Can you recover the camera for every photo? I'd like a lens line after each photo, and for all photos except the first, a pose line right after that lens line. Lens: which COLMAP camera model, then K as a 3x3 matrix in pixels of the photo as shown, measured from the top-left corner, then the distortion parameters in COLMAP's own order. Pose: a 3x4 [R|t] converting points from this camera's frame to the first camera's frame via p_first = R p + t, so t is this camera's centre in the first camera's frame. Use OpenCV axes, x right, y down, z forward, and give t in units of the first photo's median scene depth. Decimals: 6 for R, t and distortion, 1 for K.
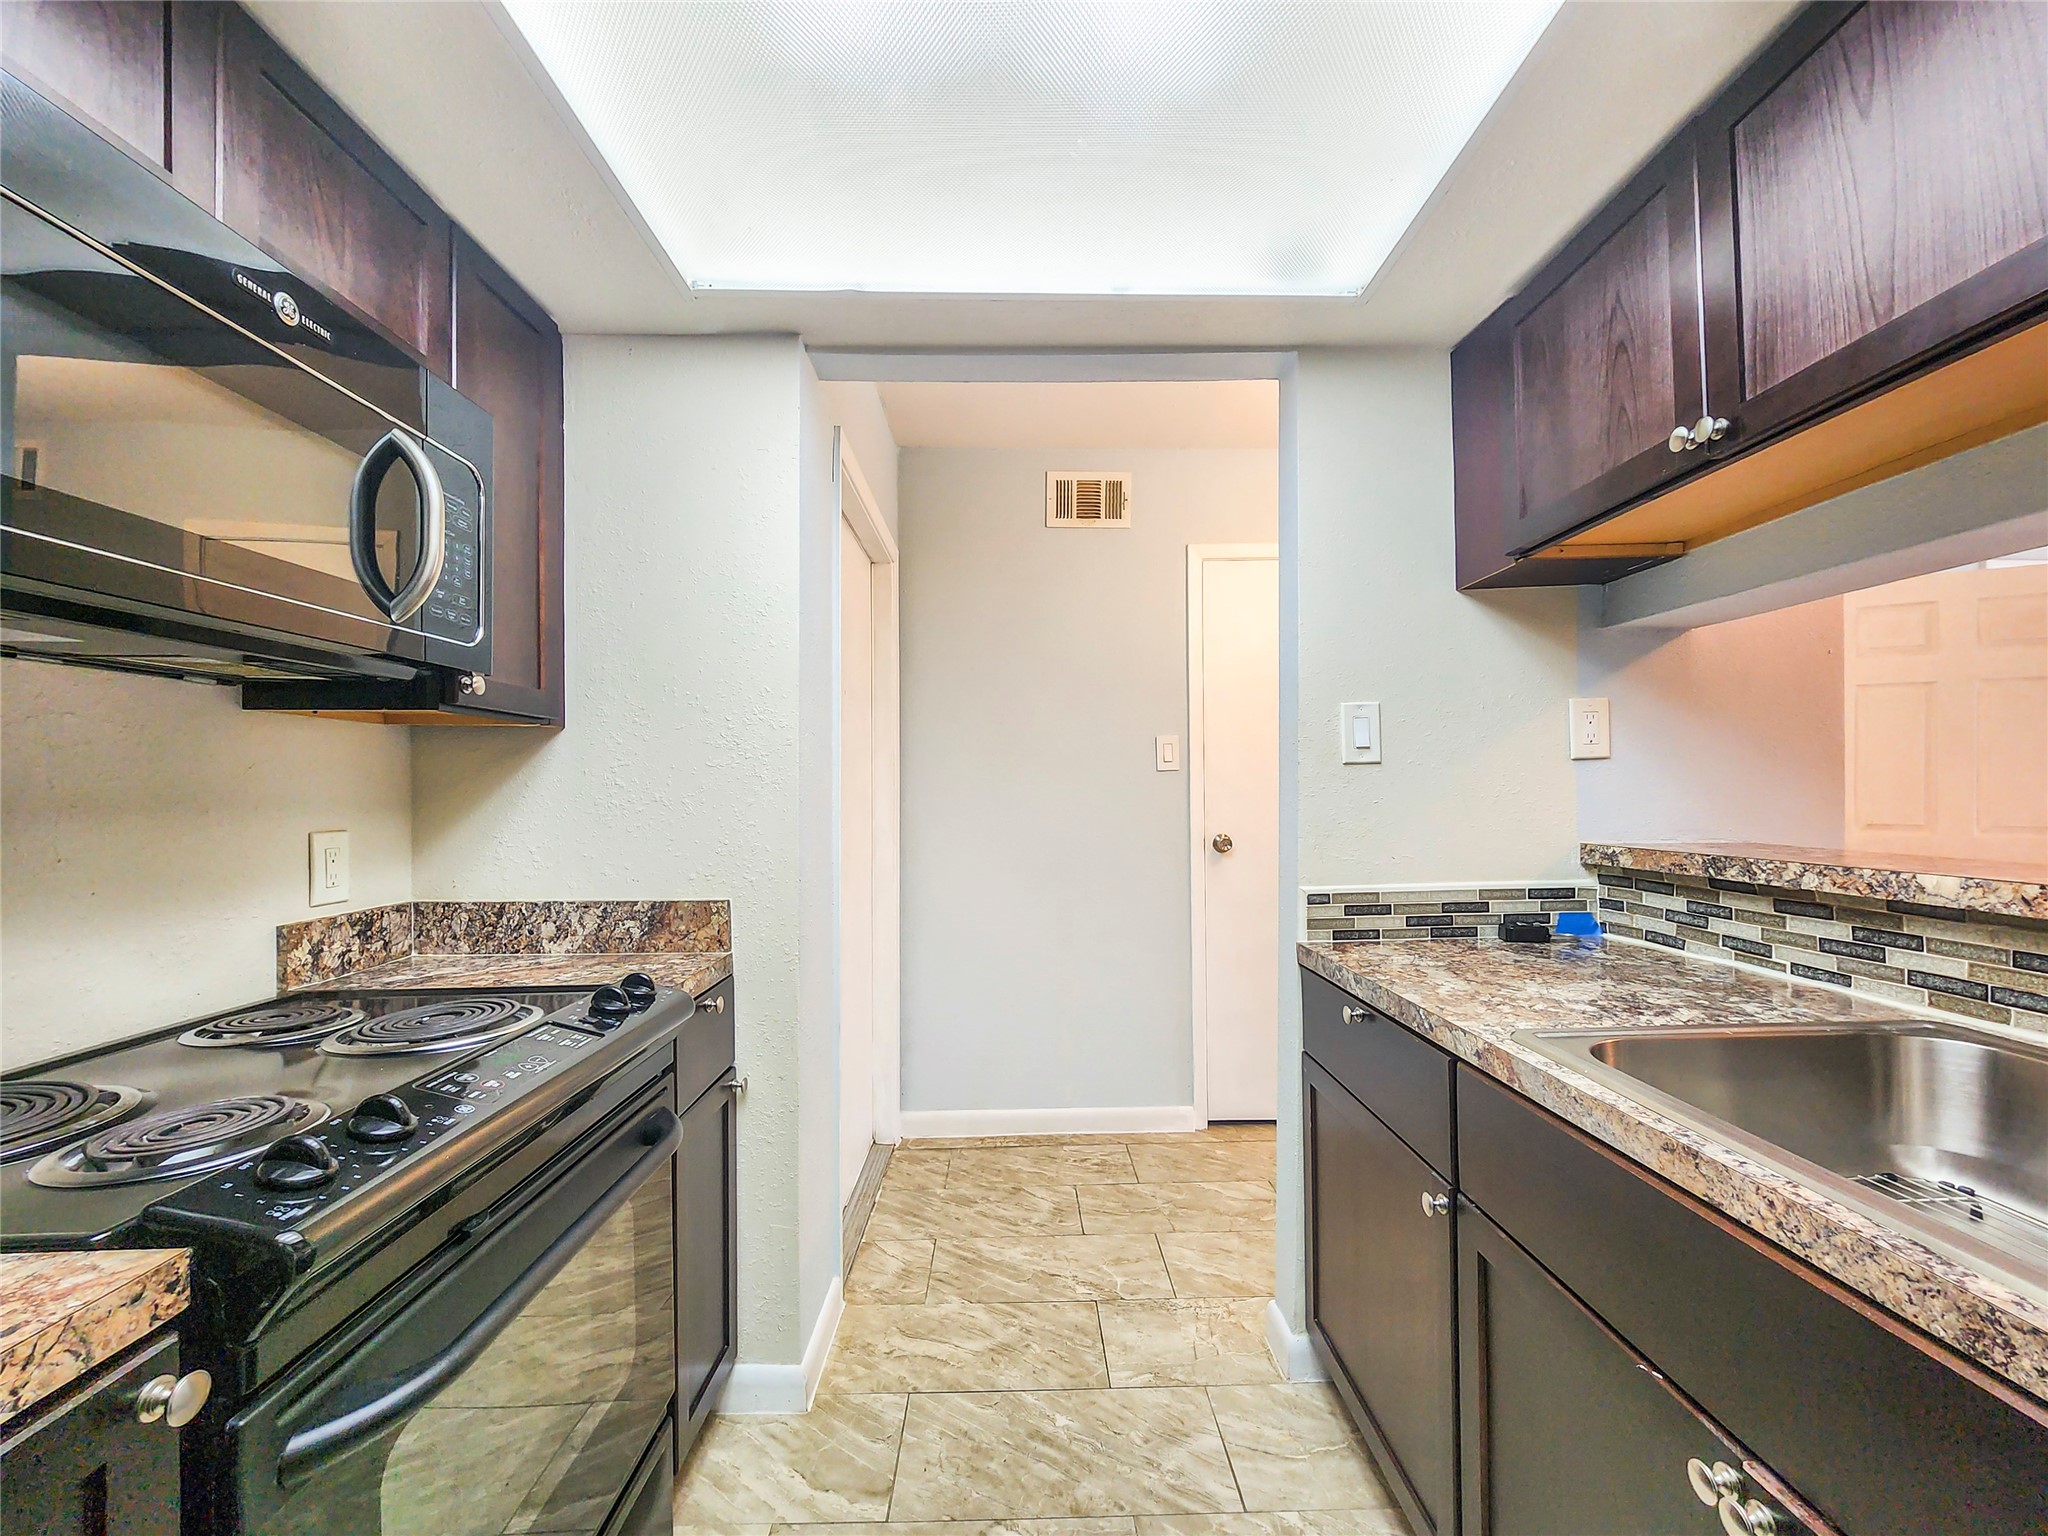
lens RADIAL K [[821.5, 0, 1030.9], [0, 821.5, 793.2], [0, 0, 1]] dist [0.000973, -0.002663]
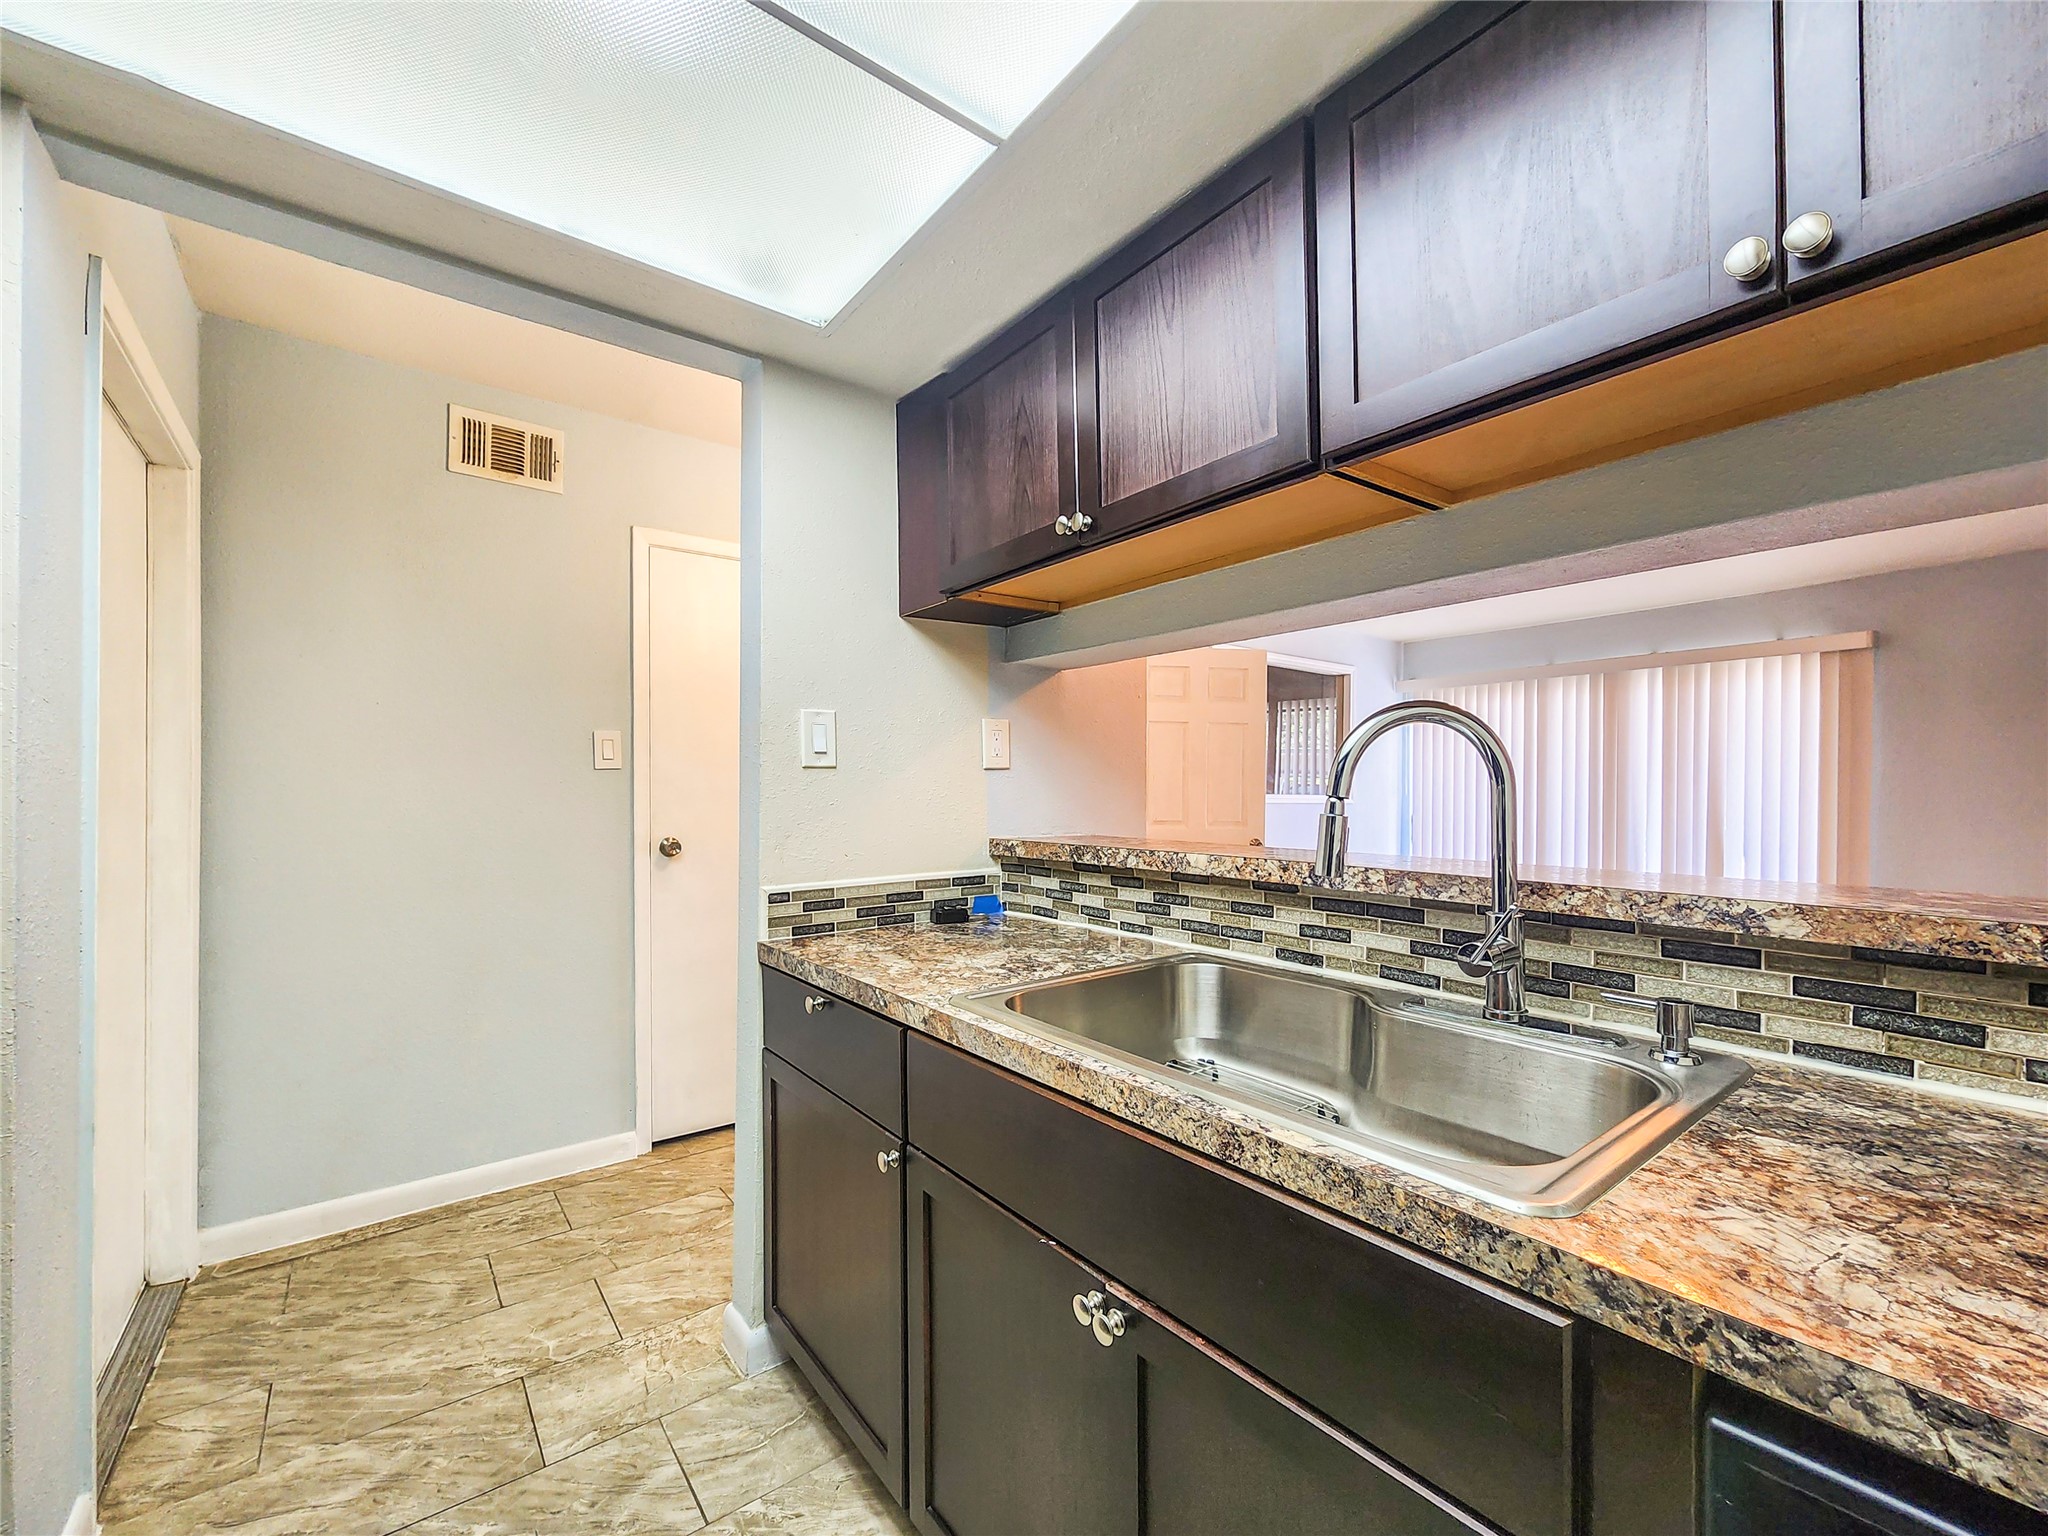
lens RADIAL K [[836.2, 0, 997.3], [0, 836.2, 795.5], [0, 0, 1]] dist [-0.000795, -0.000190]
pose [[0.814271, 0.008613, 0.580421, -0.043449], [-0.008529, 0.999960, -0.002872, 0.001270], [-0.580422, -0.002612, 0.814312, -0.014979]]
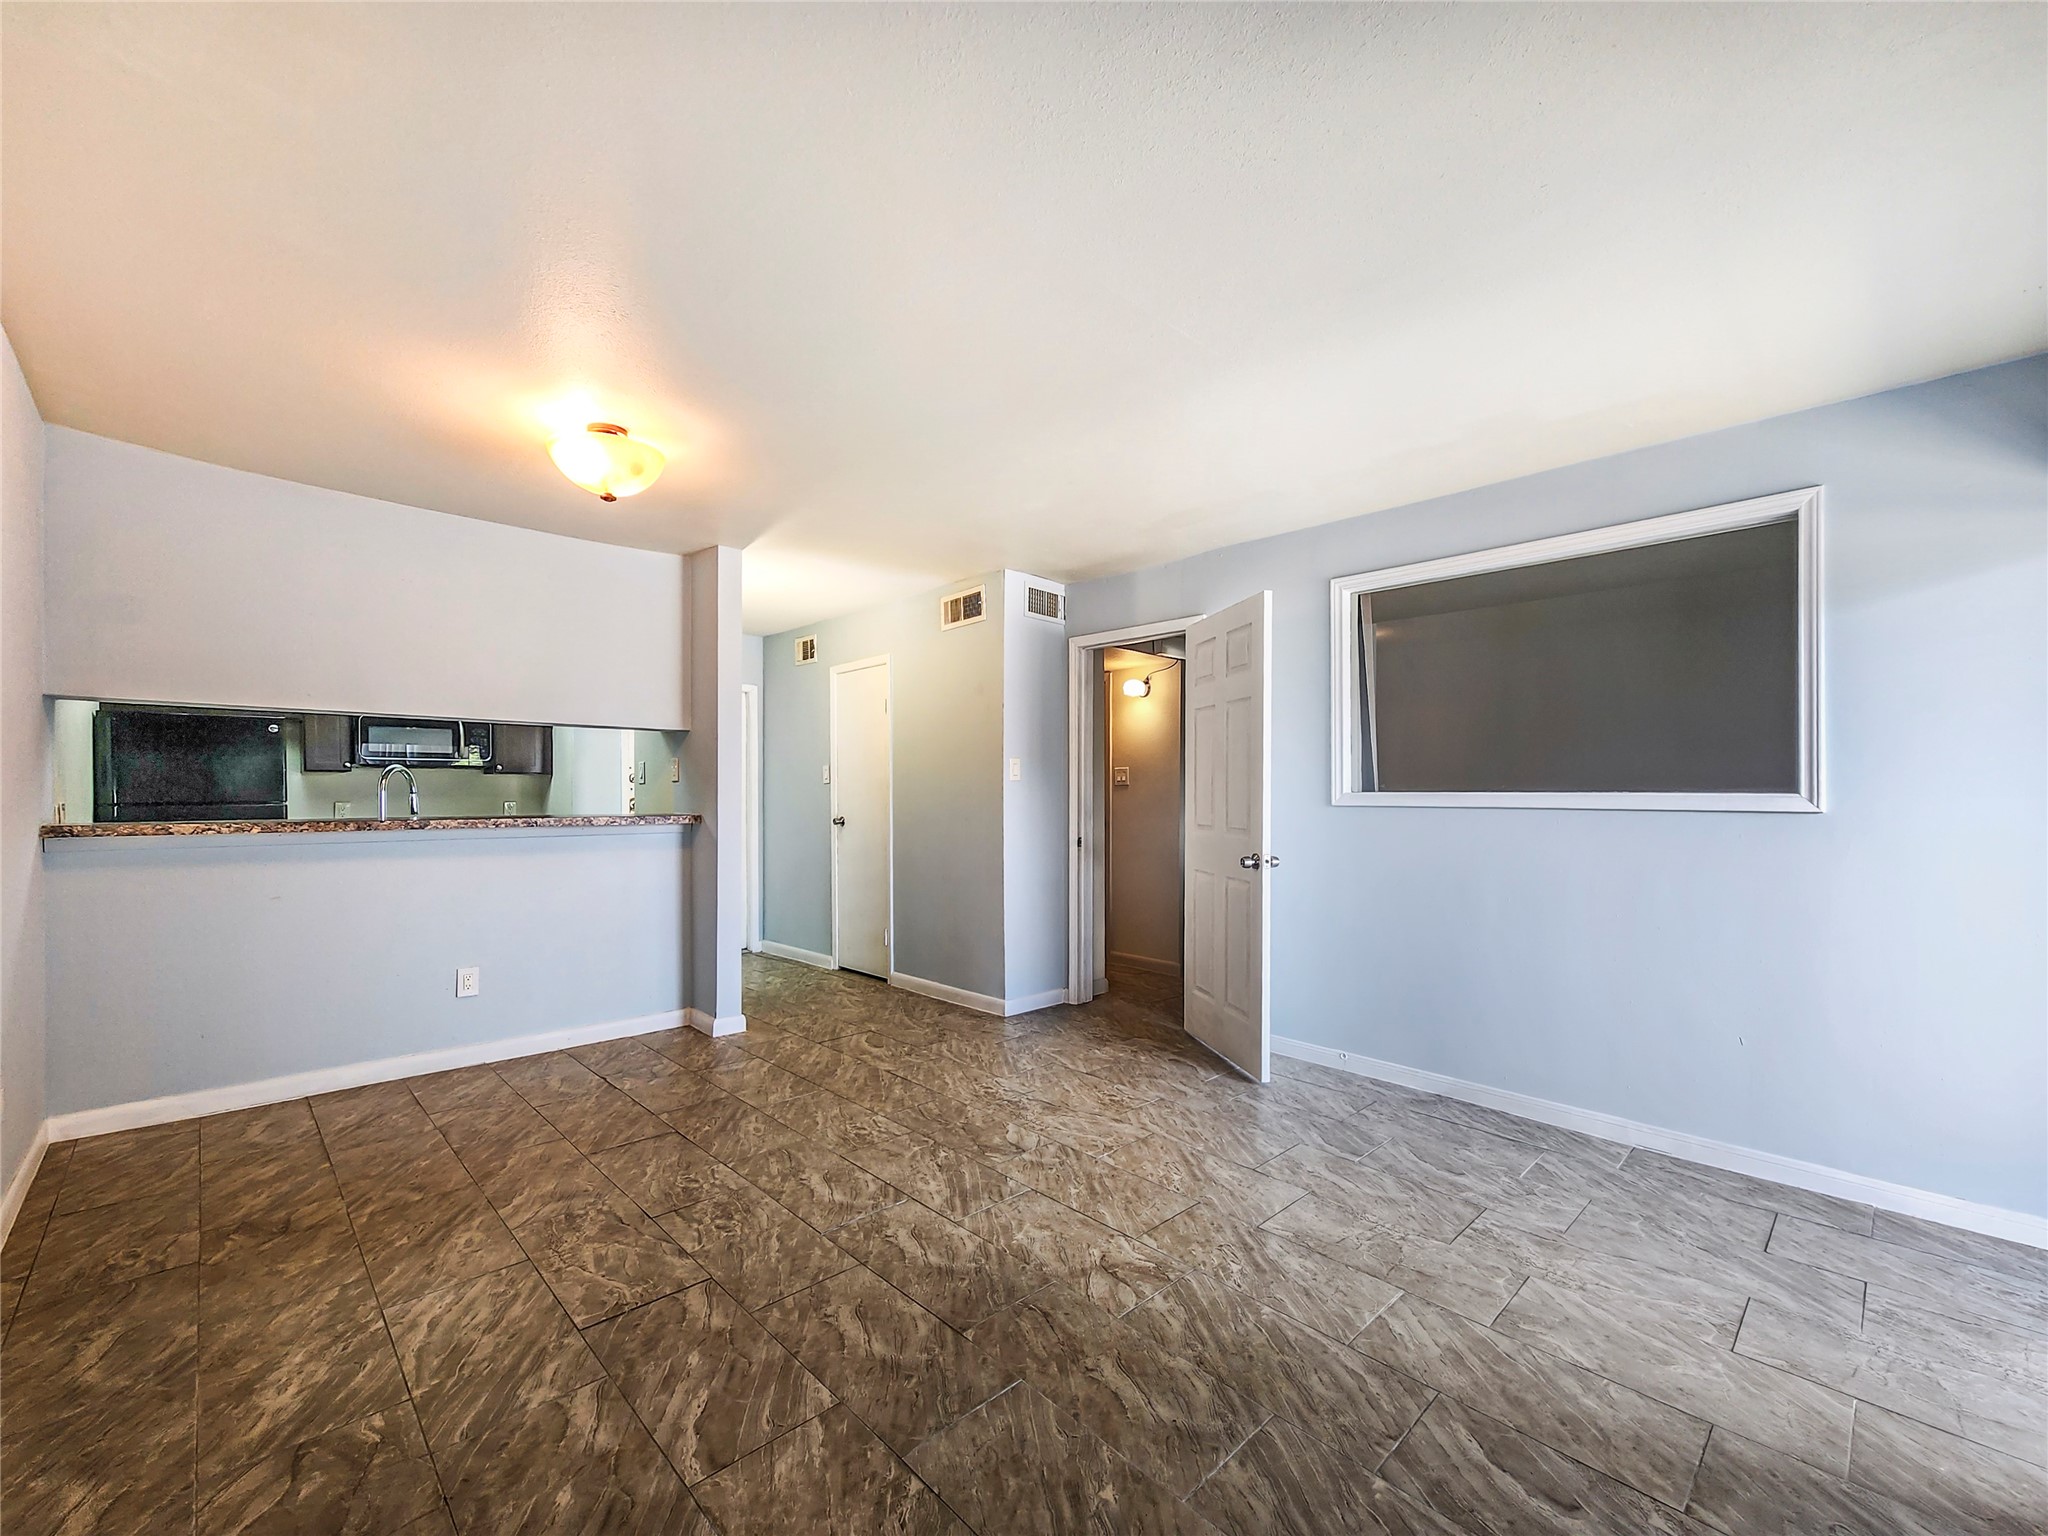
lens RADIAL K [[848.8, 0, 1024.0], [0, 848.8, 768.0], [0, 0, 1]] dist [0.000846, -0.000294]
pose [[0.686984, -0.015903, -0.726498, 5.142050], [-0.001213, 0.999734, -0.023032, -0.045773], [0.726671, 0.016704, 0.686782, -0.126486]]
